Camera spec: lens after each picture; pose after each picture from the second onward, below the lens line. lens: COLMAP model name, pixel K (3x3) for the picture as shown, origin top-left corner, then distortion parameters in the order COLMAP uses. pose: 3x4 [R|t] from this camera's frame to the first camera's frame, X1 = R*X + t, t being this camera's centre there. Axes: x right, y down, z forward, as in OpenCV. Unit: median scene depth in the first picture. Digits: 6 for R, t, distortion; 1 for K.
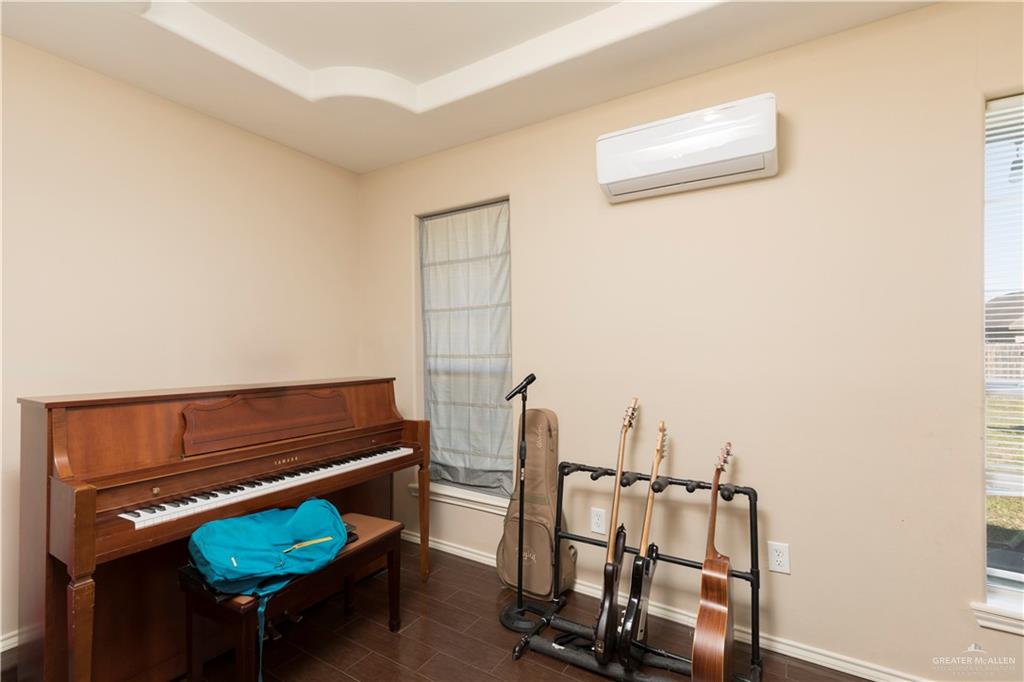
lens RADIAL K [[459.1, 0, 512.0], [0, 459.1, 341.0], [0, 0, 1]] dist [0.002213, 0.000340]
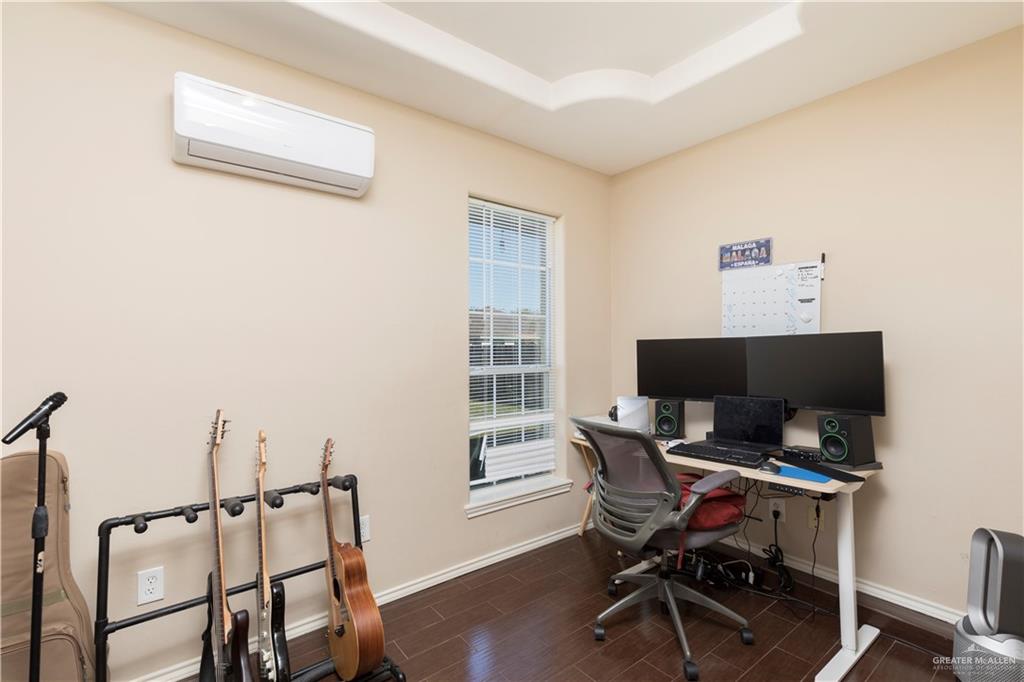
lens RADIAL K [[472.8, 0, 512.0], [0, 472.8, 341.0], [0, 0, 1]] dist [0.000495, -0.000212]
pose [[0.336909, 0.009178, 0.941492, -0.352659], [-0.004594, 0.999957, -0.008105, 0.003838], [-0.941526, -0.001594, 0.336937, 0.211115]]
